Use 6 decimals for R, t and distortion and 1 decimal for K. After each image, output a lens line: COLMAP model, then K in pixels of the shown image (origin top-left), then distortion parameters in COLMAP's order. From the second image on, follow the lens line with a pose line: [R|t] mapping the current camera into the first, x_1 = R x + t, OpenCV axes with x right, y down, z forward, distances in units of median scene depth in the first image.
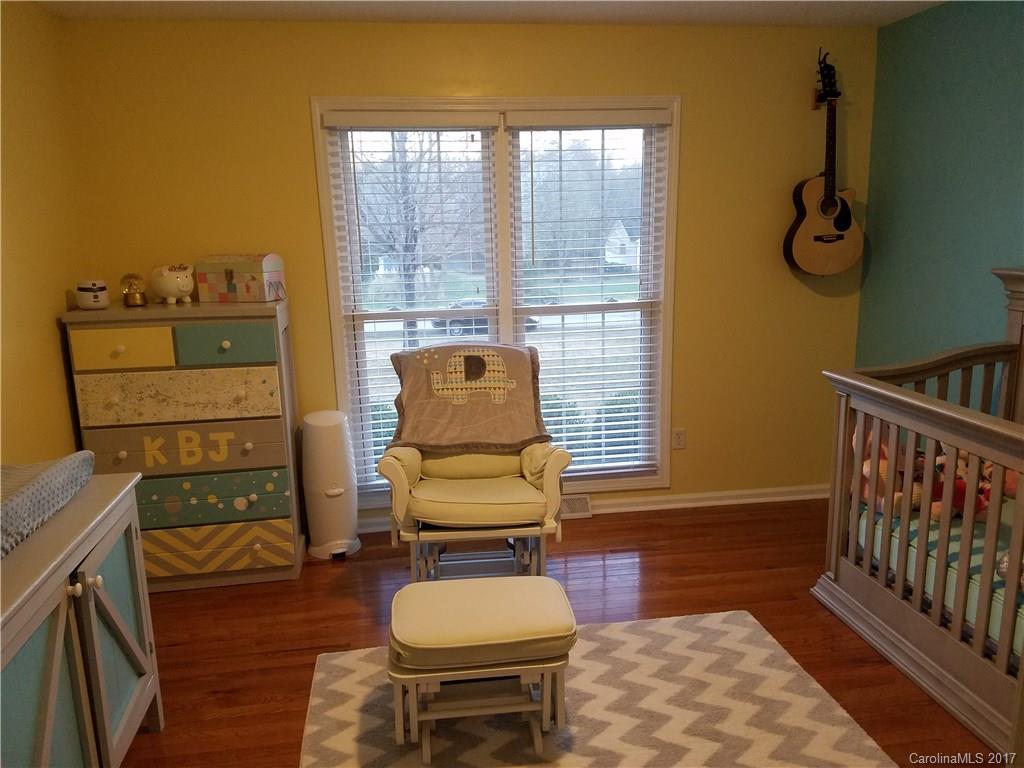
lens RADIAL K [[796.3, 0, 507.9], [0, 796.3, 411.4], [0, 0, 1]] dist [0.257176, -0.433705]
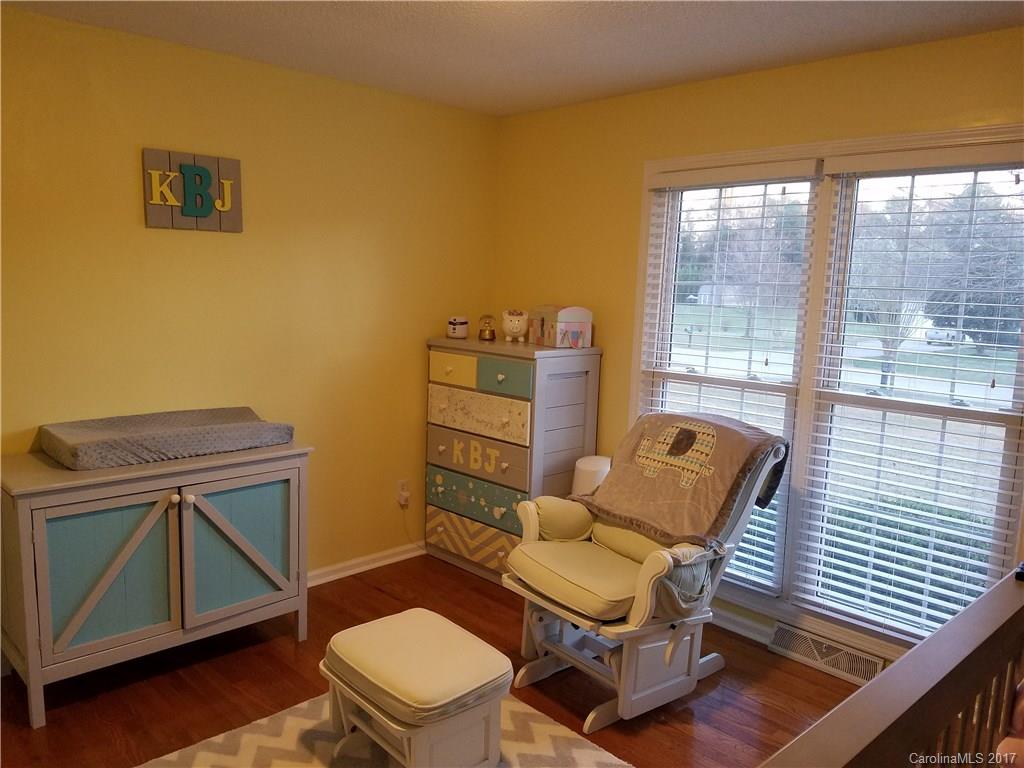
lens RADIAL K [[796.3, 0, 507.9], [0, 796.3, 411.4], [0, 0, 1]] dist [0.257176, -0.433705]
pose [[0.558747, 0.180418, -0.809476, 0.583743], [-0.230983, 0.971284, 0.057045, -0.097451], [0.796523, 0.155101, 0.584375, 0.318250]]
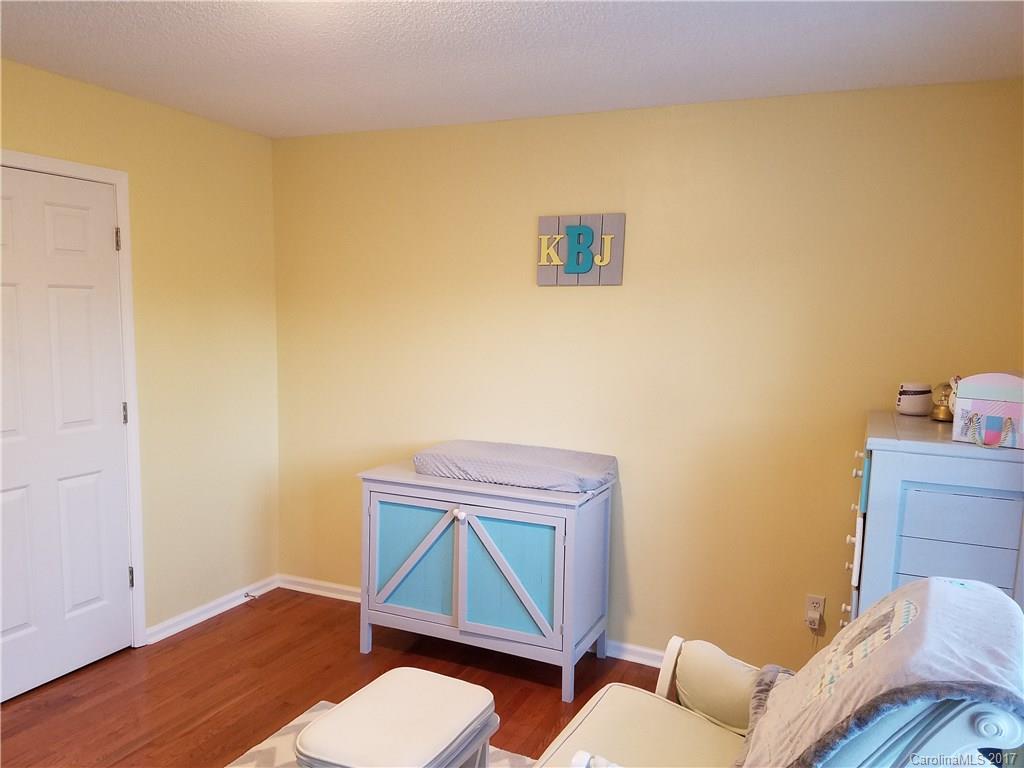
lens RADIAL K [[790.1, 0, 512.1], [0, 790.1, 428.8], [0, 0, 1]] dist [0.259225, -0.000578]
pose [[-0.563020, 0.131733, -0.815877, 0.458975], [-0.199106, 0.936515, 0.288611, -0.272393], [0.802101, 0.324939, -0.501048, 1.067734]]
